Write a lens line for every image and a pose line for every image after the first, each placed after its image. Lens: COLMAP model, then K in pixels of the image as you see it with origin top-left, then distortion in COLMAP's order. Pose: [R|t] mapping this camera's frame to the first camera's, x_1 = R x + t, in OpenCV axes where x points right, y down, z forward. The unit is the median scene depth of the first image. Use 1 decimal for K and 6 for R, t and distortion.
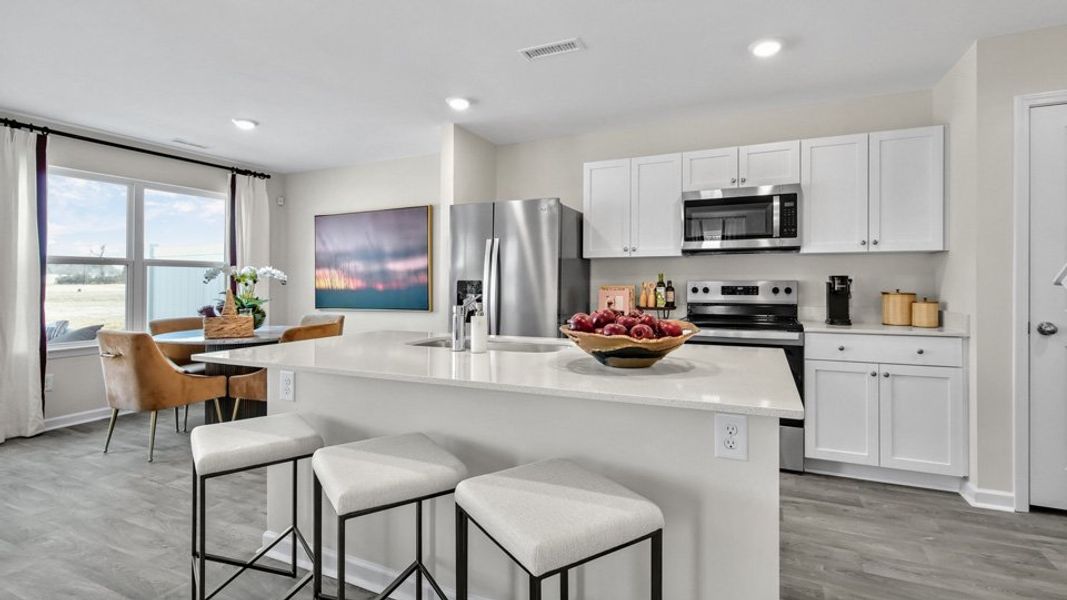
lens RADIAL K [[496.0, 0, 531.2], [0, 496.0, 273.1], [0, 0, 1]] dist [0.005688, -0.002194]
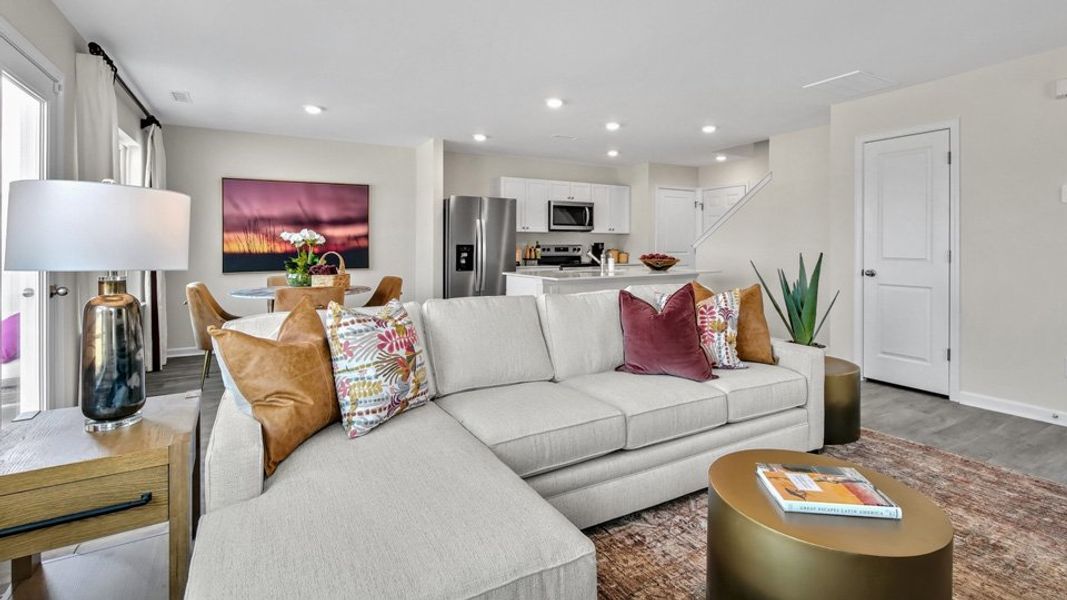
lens RADIAL K [[496.0, 0, 537.3], [0, 496.0, 250.4], [0, 0, 1]] dist [0.005688, -0.002194]
pose [[0.572241, -0.007462, 0.820052, -1.316388], [-0.012587, 0.999761, 0.017881, 0.002758], [-0.819989, -0.020554, 0.572010, -0.098151]]
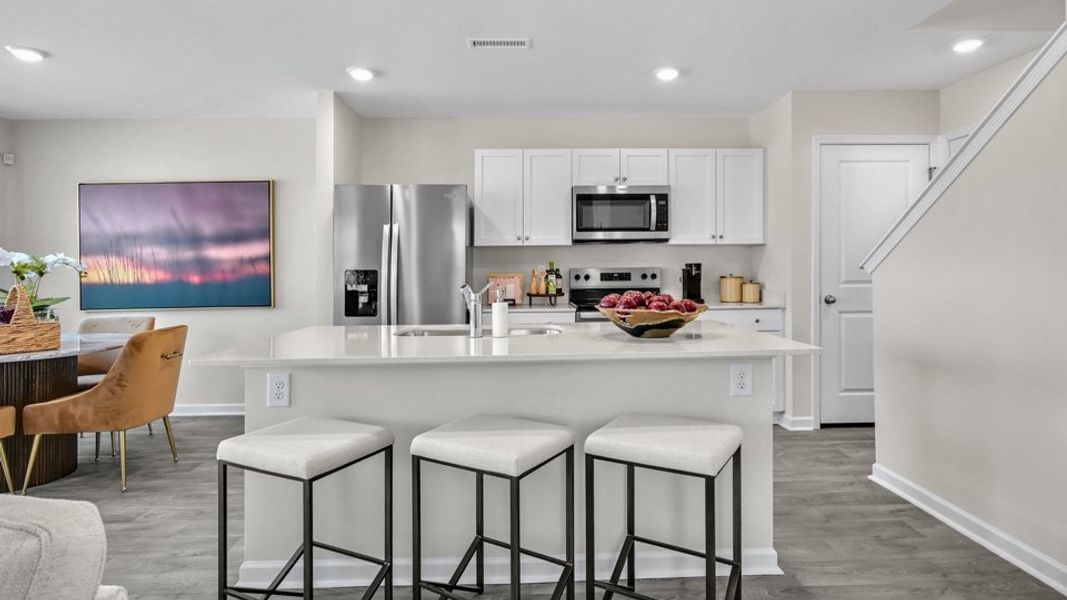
lens RADIAL K [[562.7, 0, 537.1], [0, 562.7, 260.8], [0, 0, 1]] dist [-0.009332, 0.004656]
pose [[0.896475, -0.001012, 0.443093, -0.294695], [0.001462, 0.999999, -0.000675, -0.000224], [-0.443091, 0.001252, 0.896476, -0.054751]]
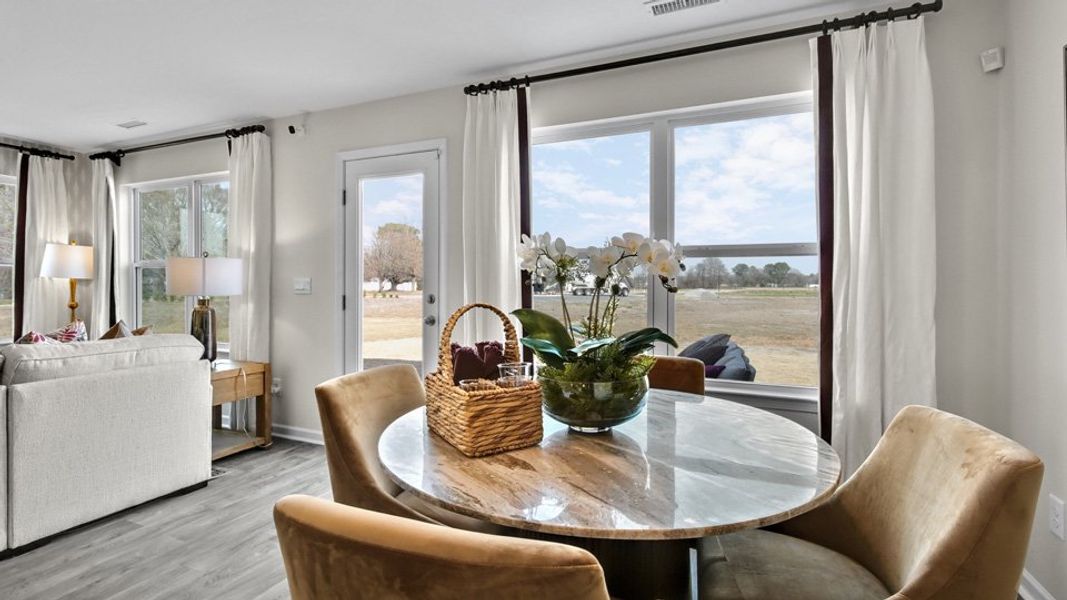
lens RADIAL K [[496.0, 0, 529.3], [0, 496.0, 296.7], [0, 0, 1]] dist [0.005688, -0.002194]
pose [[0.015231, 0.014533, -0.999778, -0.235178], [0.008021, 0.999860, 0.014656, 0.027383], [0.999852, -0.008242, 0.015112, 1.037544]]
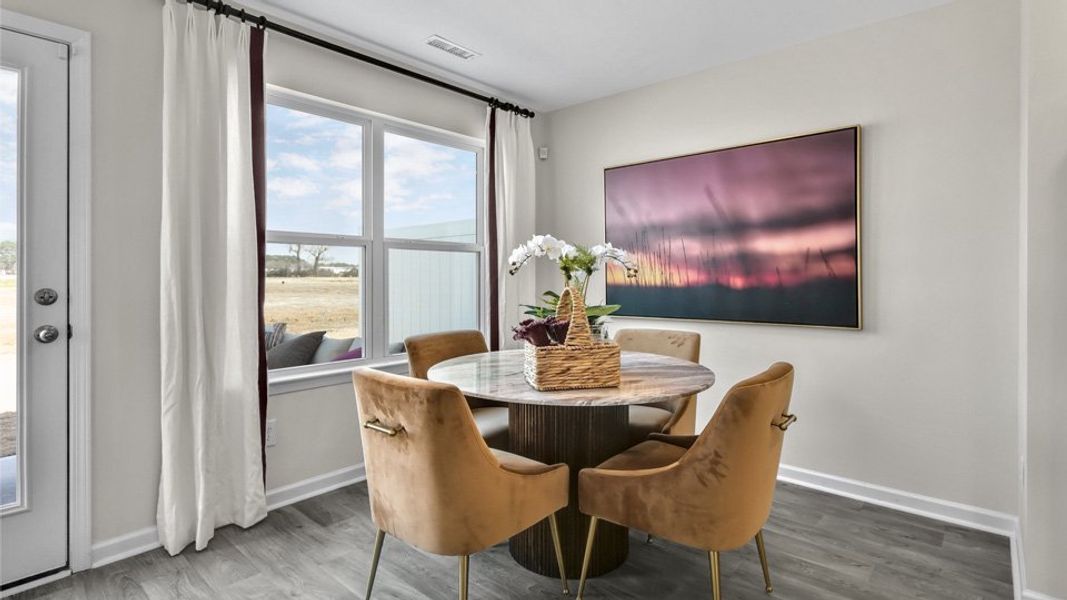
lens RADIAL K [[522.3, 0, 535.2], [0, 522.3, 276.0], [0, 0, 1]] dist [-0.001079, -0.000327]
pose [[0.959197, 0.002408, -0.282729, -0.496367], [0.002593, 0.999847, 0.017314, 0.013508], [0.282727, -0.017341, 0.959044, 0.499208]]
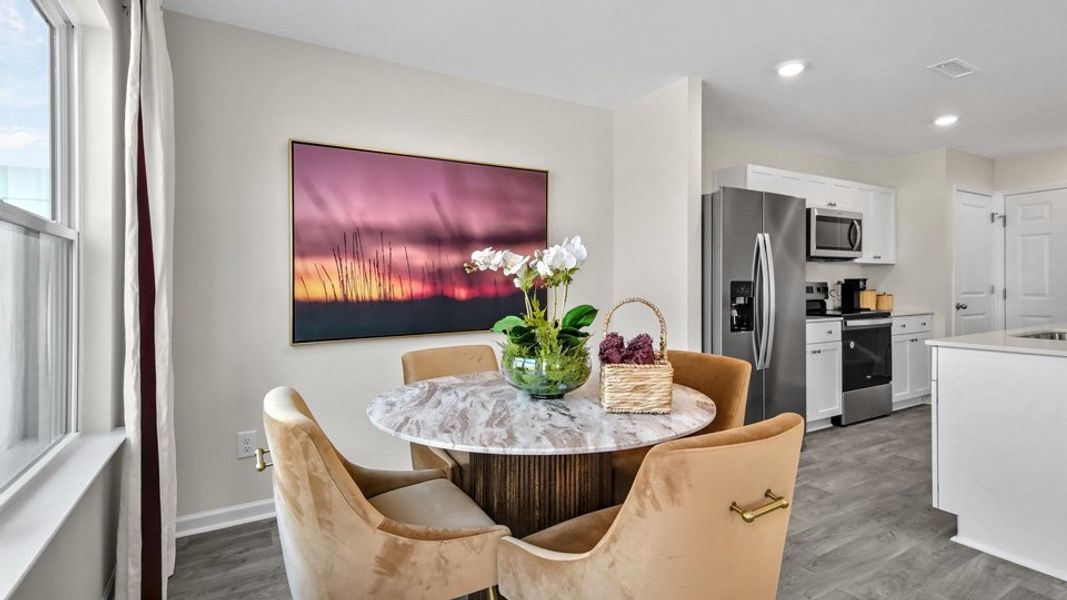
lens RADIAL K [[496.0, 0, 525.9], [0, 496.0, 289.1], [0, 0, 1]] dist [0.005688, -0.002194]
pose [[0.579972, -0.007457, 0.814602, -1.020691], [-0.006199, 0.999889, 0.013566, 0.019834], [-0.814613, -0.012918, 0.579861, 0.834069]]
